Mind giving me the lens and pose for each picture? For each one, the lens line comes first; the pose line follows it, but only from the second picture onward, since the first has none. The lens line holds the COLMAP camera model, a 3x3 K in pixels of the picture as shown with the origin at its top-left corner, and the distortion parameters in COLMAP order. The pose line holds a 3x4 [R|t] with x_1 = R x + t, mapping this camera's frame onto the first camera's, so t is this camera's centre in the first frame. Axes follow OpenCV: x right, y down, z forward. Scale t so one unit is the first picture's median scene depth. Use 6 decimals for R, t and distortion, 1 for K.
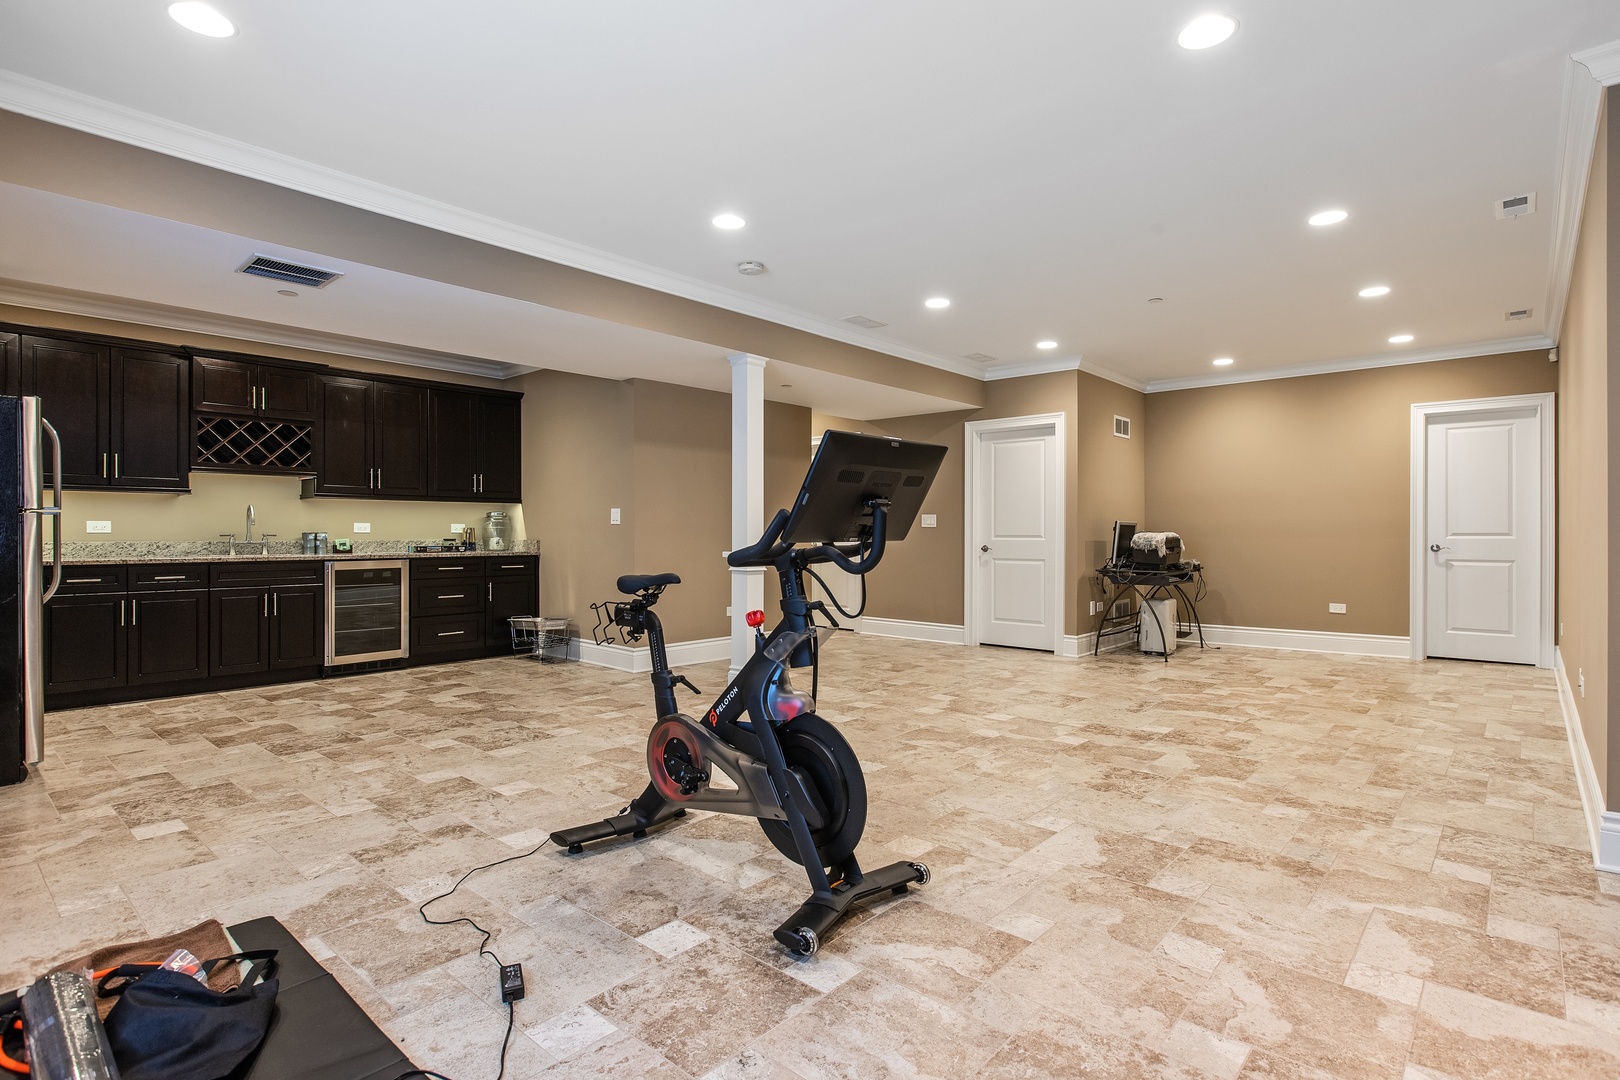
lens RADIAL K [[801.5, 0, 813.9], [0, 801.5, 541.4], [0, 0, 1]] dist [-0.013354, -0.001045]
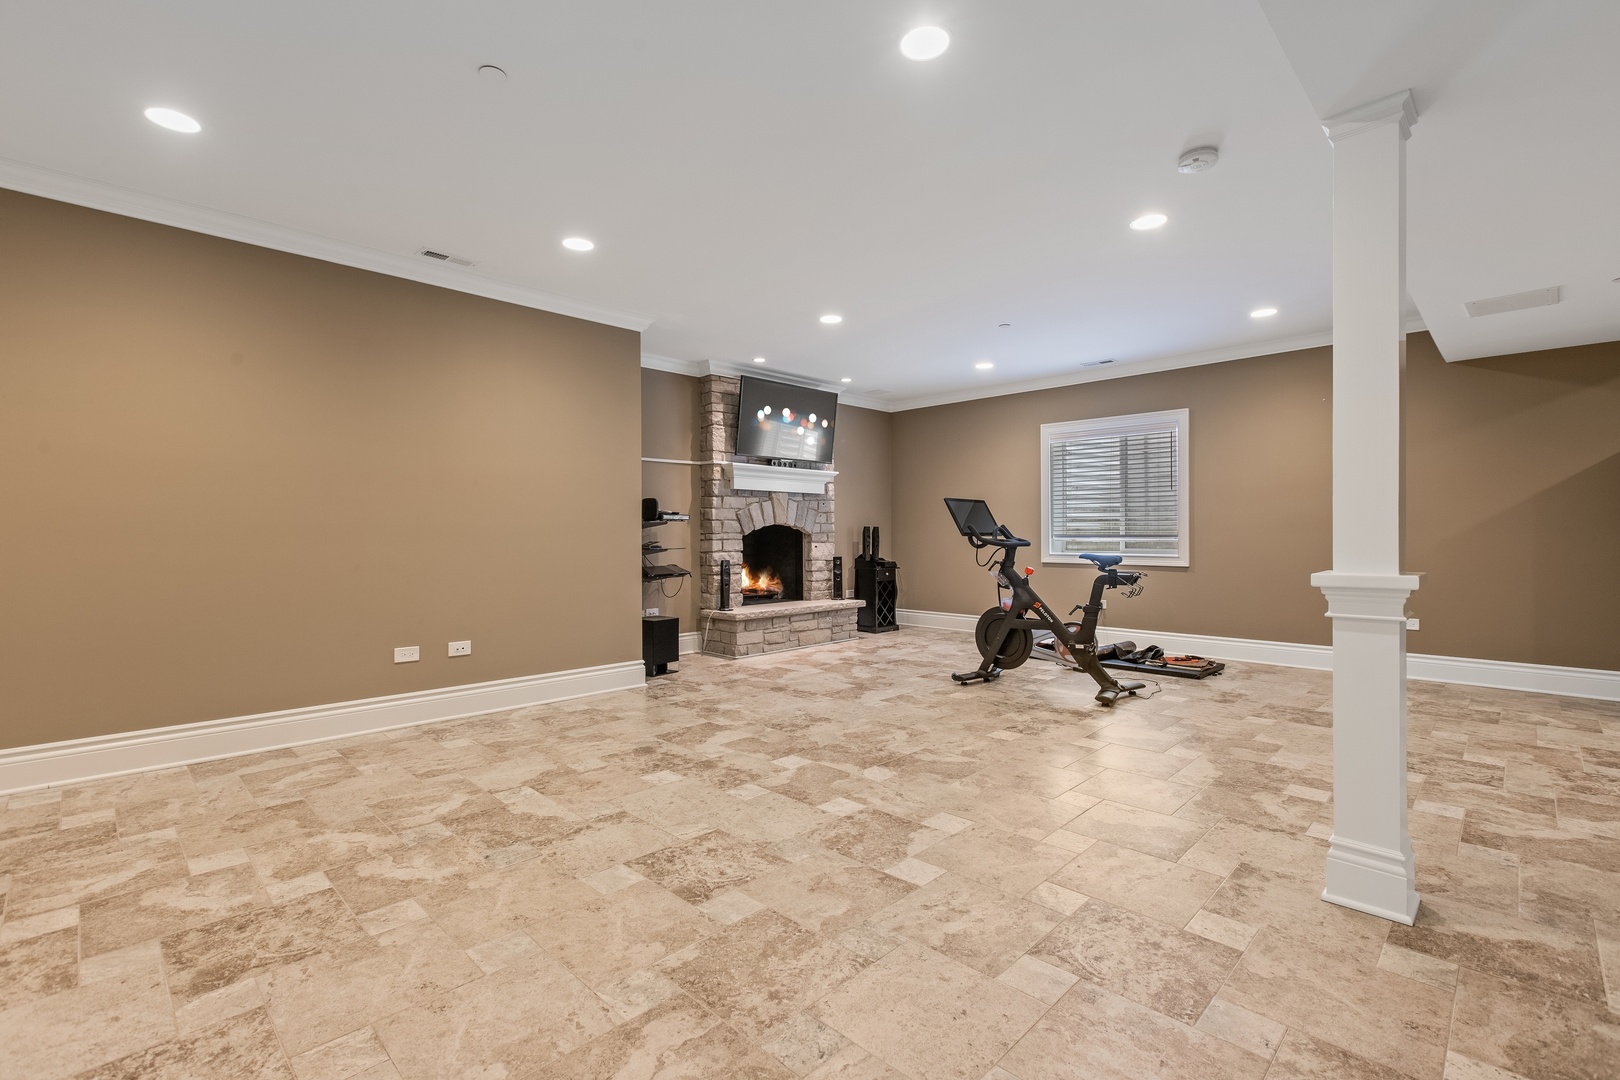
lens RADIAL K [[735.9, 0, 814.3], [0, 735.9, 536.5], [0, 0, 1]] dist [-0.002449, -0.002356]
pose [[-0.998928, 0.003568, 0.046163, 0.300864], [0.004262, 0.999879, 0.014935, -0.022861], [-0.046105, 0.015116, -0.998822, 2.150464]]
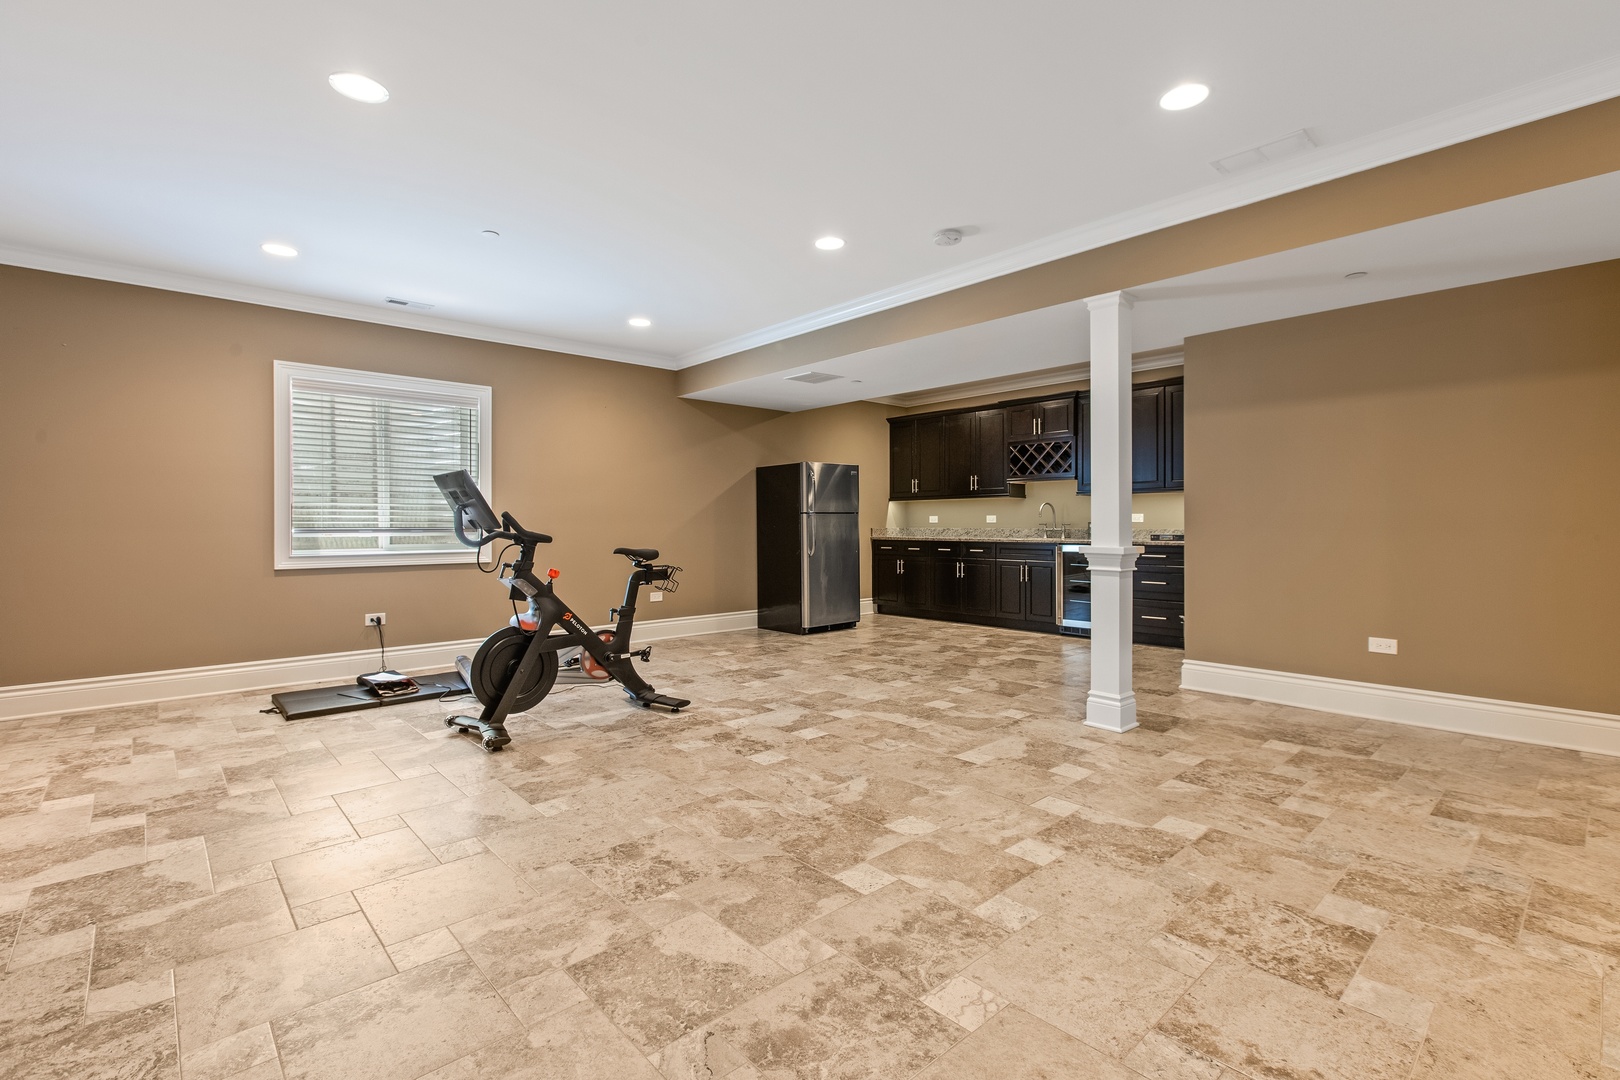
lens RADIAL K [[735.9, 0, 817.2], [0, 735.9, 524.0], [0, 0, 1]] dist [-0.002449, -0.002356]
pose [[-0.097395, 0.000798, -0.995245, 1.007112], [-0.007721, 0.999969, 0.001557, -0.011119], [0.995216, 0.007836, -0.097386, 1.194394]]
